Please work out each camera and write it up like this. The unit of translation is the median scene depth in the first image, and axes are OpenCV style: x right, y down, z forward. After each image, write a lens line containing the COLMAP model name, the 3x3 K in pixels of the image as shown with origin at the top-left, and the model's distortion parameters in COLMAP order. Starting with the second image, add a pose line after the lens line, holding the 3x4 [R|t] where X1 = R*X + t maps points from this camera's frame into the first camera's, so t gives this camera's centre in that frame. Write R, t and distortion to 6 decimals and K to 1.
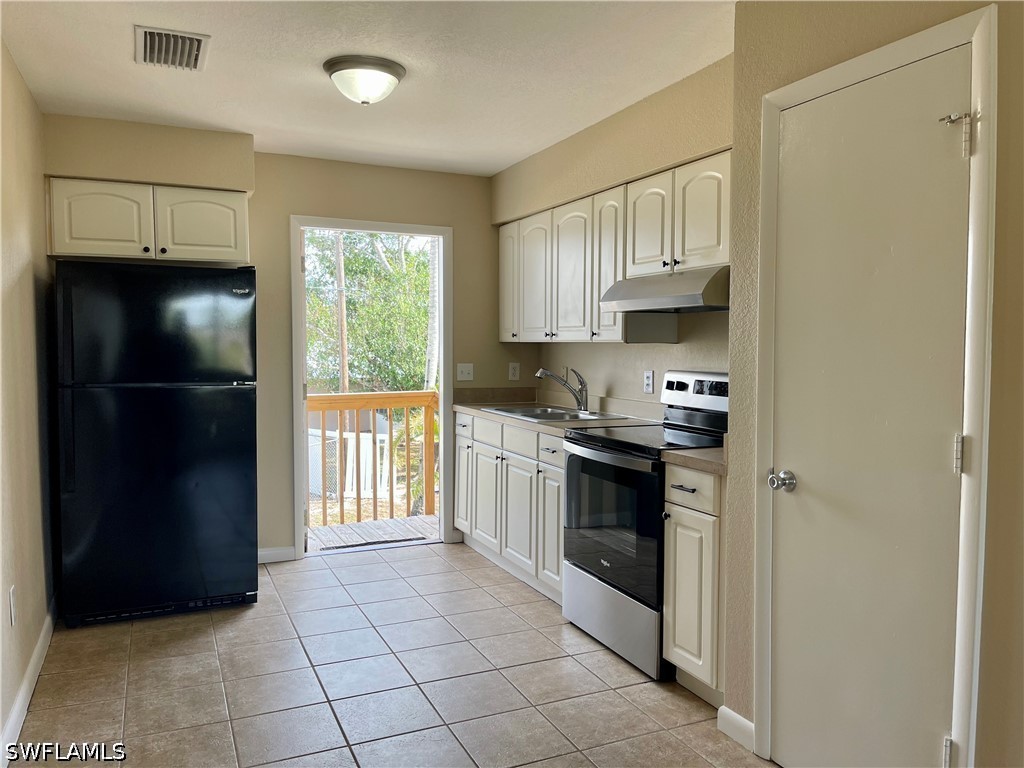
lens RADIAL K [[777.4, 0, 509.9], [0, 777.4, 378.7], [0, 0, 1]] dist [0.056190, -0.078382]
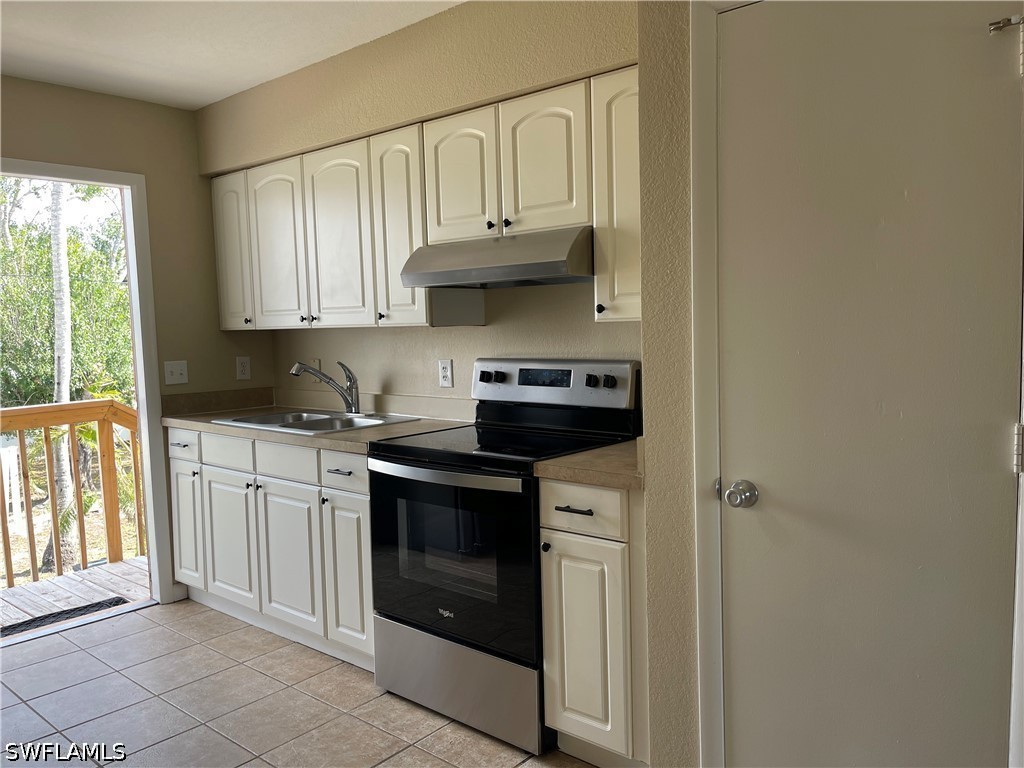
lens RADIAL K [[777.4, 0, 522.6], [0, 777.4, 386.9], [0, 0, 1]] dist [0.056190, -0.078382]
pose [[0.900525, -0.062715, 0.430258, -0.104791], [0.049823, 0.997909, 0.041178, -0.011702], [-0.431941, -0.015645, 0.901766, 0.227765]]
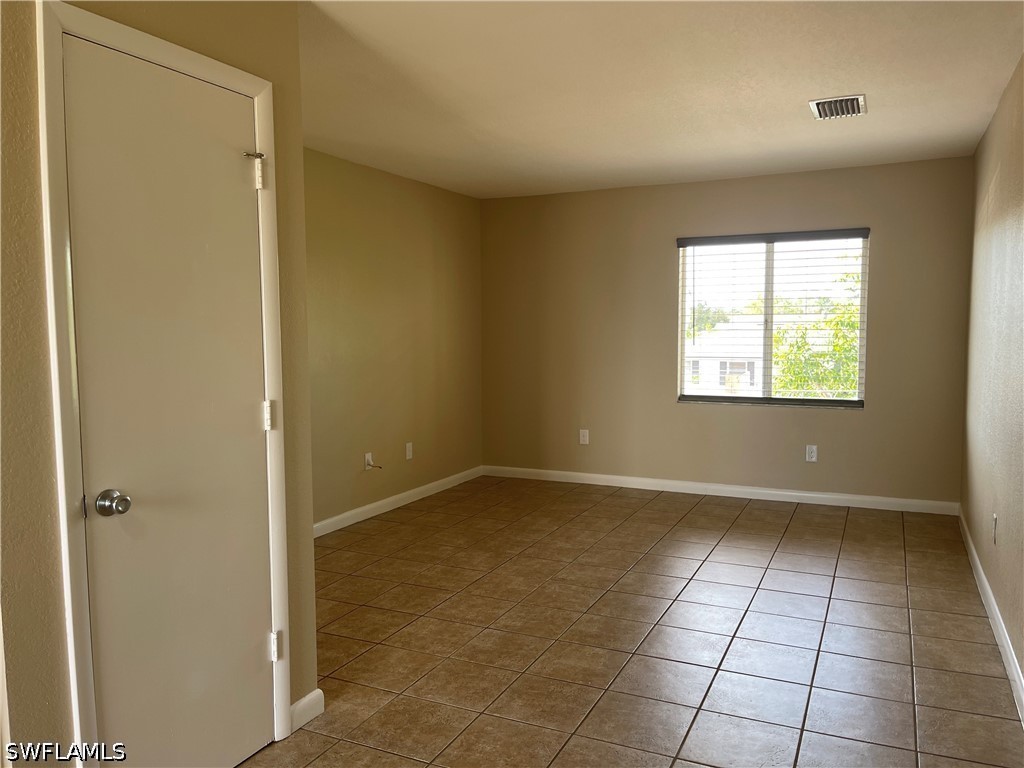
lens RADIAL K [[777.4, 0, 513.6], [0, 777.4, 380.6], [0, 0, 1]] dist [0.056190, -0.078382]
pose [[-0.646770, -0.056298, 0.760604, -0.317811], [0.038307, 0.993615, 0.106118, -0.039691], [-0.761723, 0.097770, -0.640484, 0.699332]]
